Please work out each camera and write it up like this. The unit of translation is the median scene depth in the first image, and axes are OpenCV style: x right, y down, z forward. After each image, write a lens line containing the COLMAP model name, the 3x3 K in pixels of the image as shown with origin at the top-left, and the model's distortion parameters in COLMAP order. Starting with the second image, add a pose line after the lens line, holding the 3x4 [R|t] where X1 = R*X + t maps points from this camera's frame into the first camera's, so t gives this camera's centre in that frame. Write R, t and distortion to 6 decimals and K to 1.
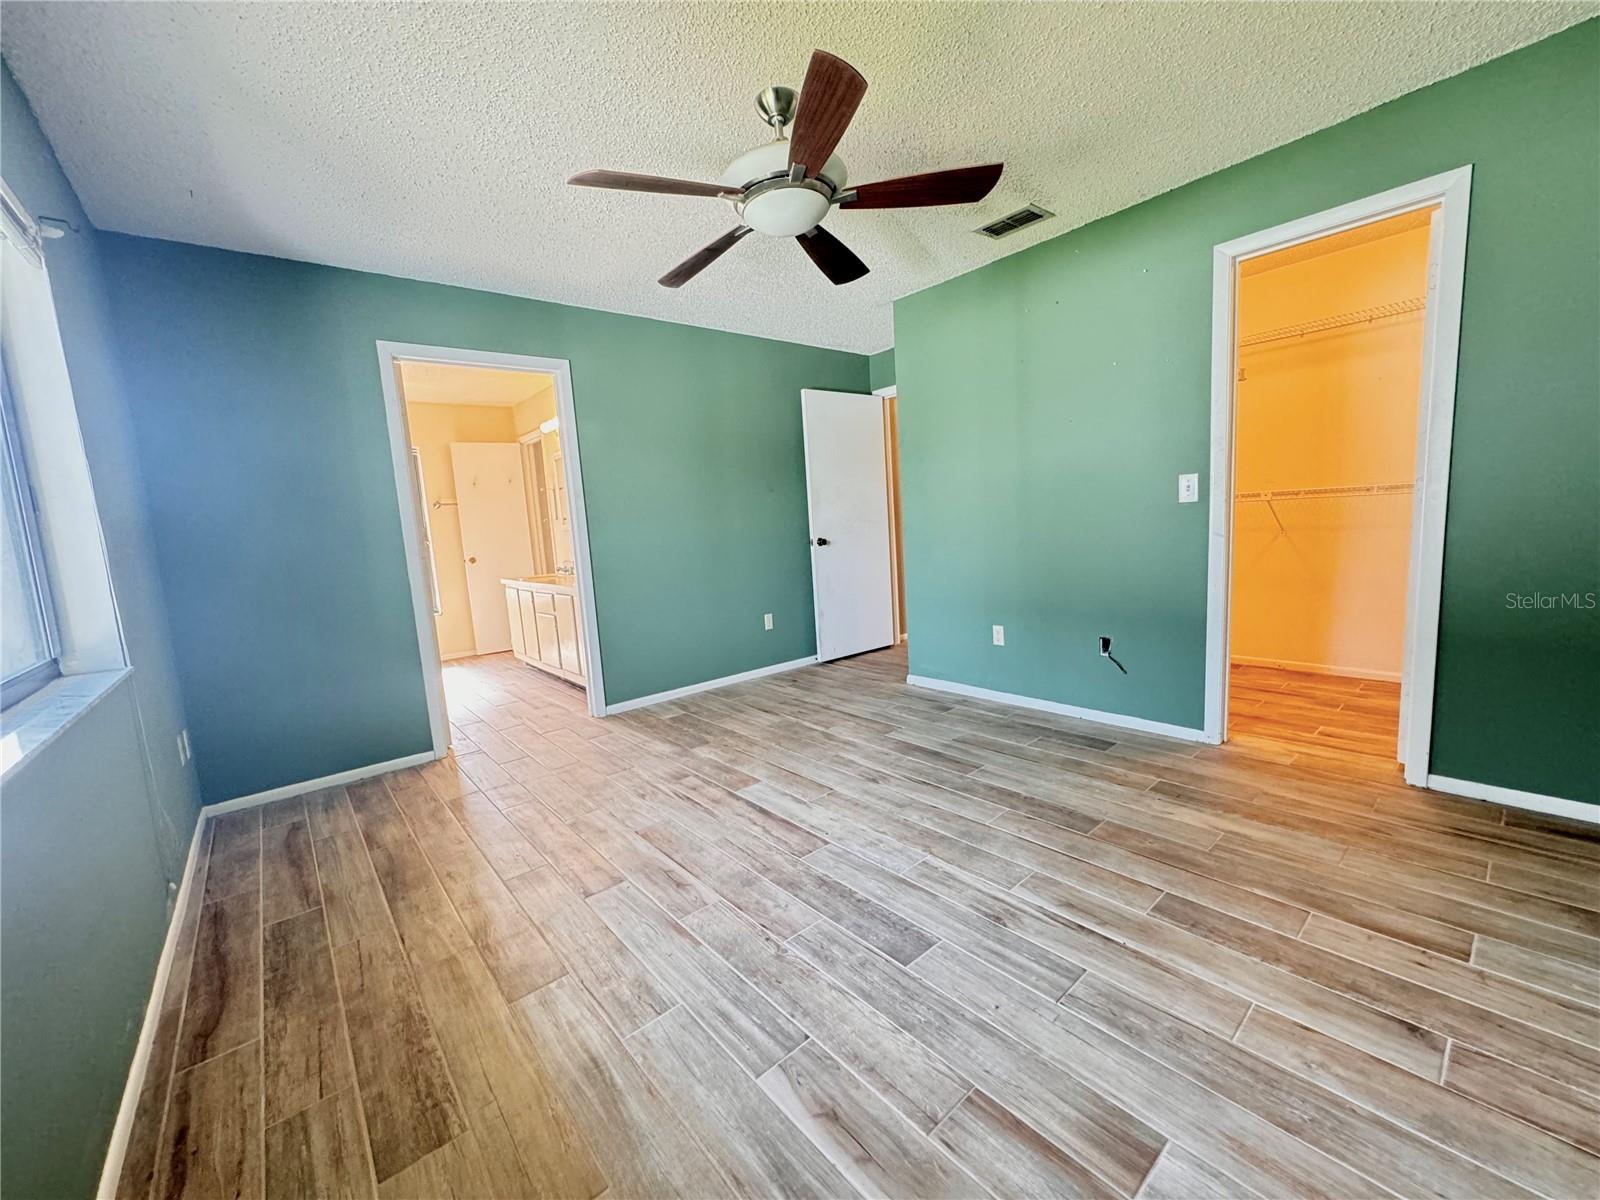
lens RADIAL K [[639.1, 0, 799.0], [0, 639.1, 601.7], [0, 0, 1]] dist [-0.001372, 0.000091]
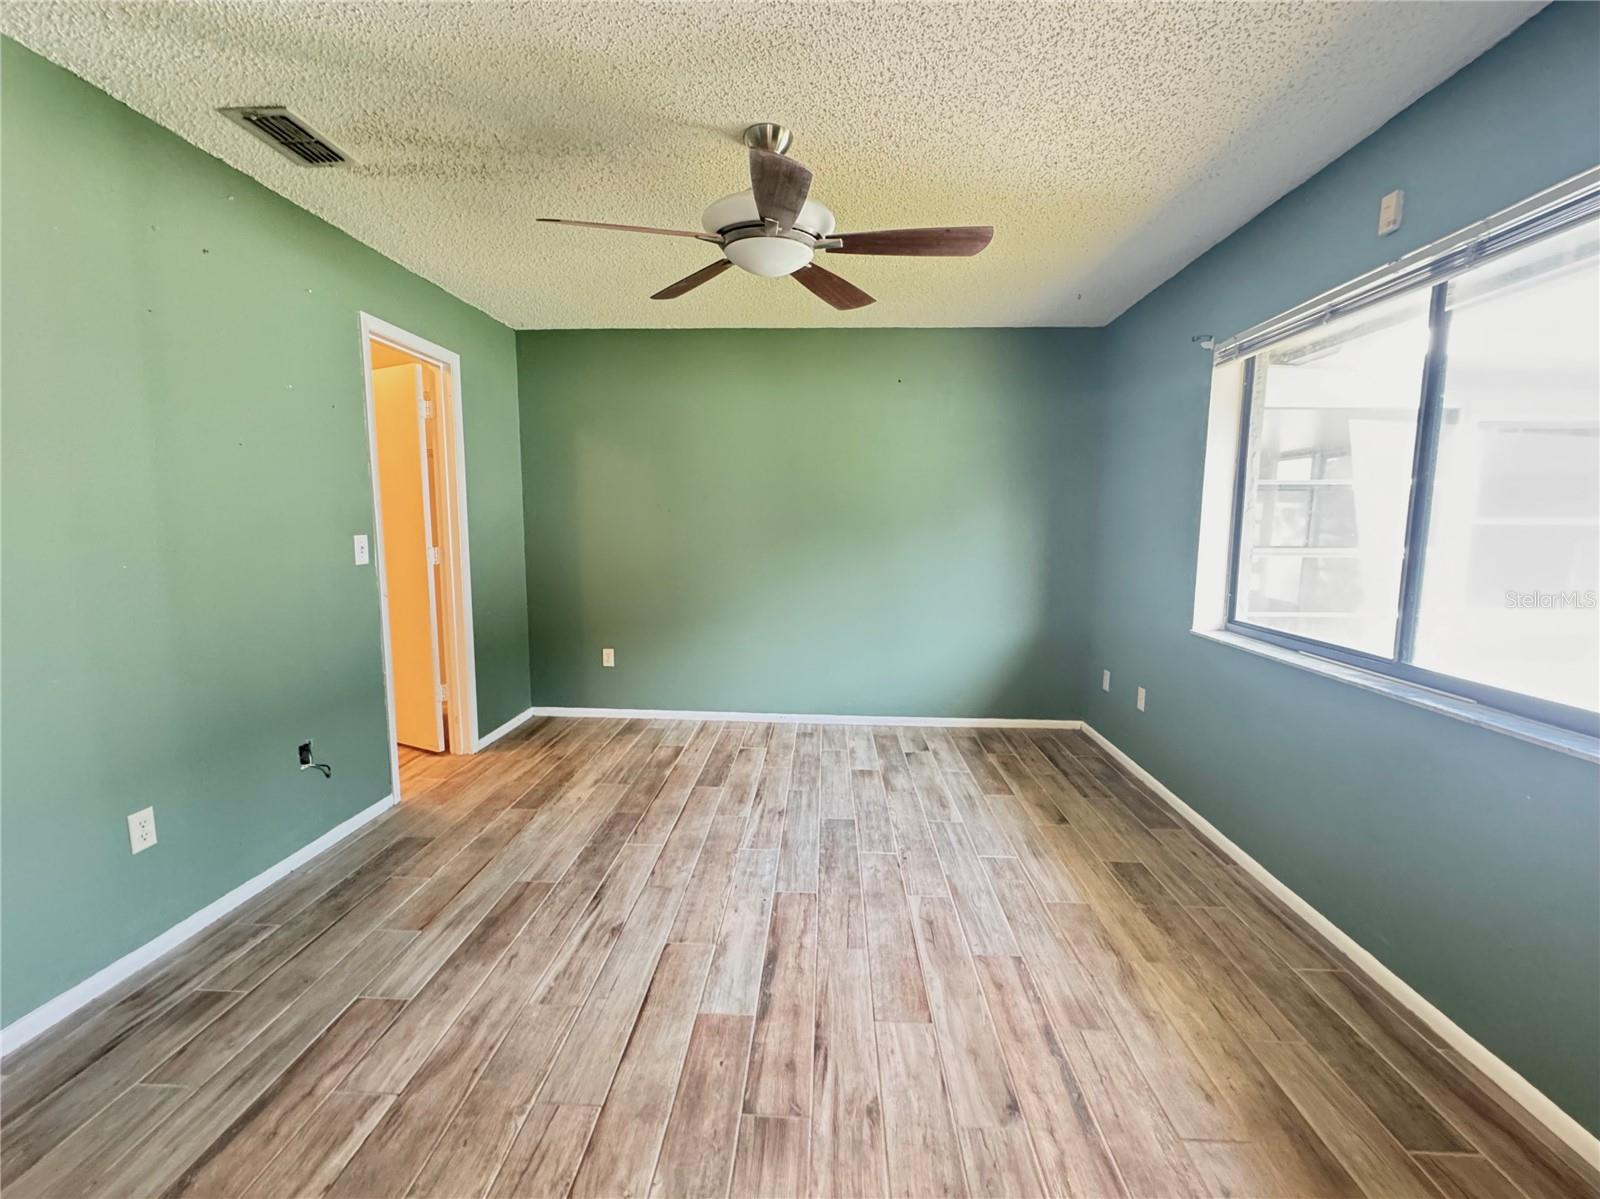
lens RADIAL K [[680.6, 0, 800.0], [0, 680.6, 599.5], [0, 0, 1]] dist [-0.000666, 0.000045]
pose [[-0.733813, -0.020288, 0.679049, -0.724769], [0.126448, 0.978008, 0.165866, -0.251531], [-0.667480, 0.207579, -0.715109, 1.724122]]
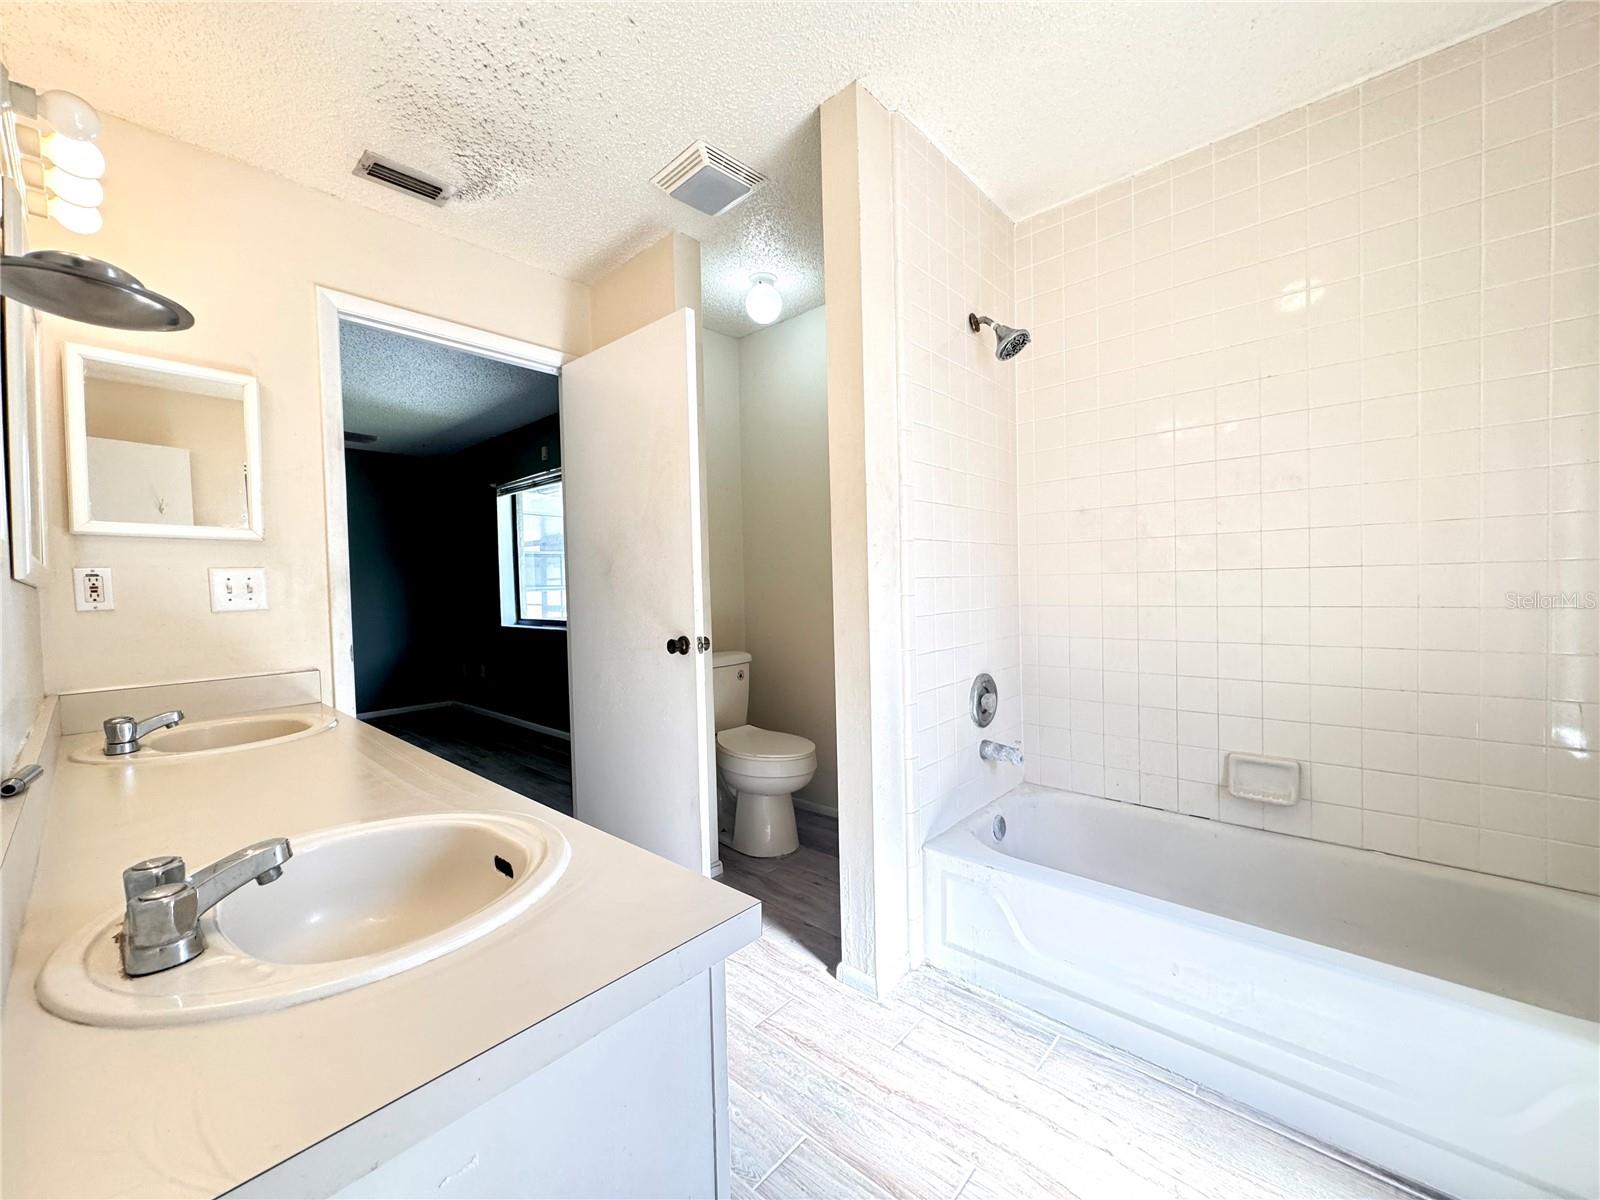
lens RADIAL K [[631.9, 0, 800.0], [0, 631.9, 600.0], [0, 0, 1]] dist [-0.001933, -0.000460]
pose [[-0.986130, 0.091716, -0.138332, -1.215272], [0.068459, 0.984017, 0.164389, -0.299525], [0.151198, 0.152639, -0.976648, 2.859818]]
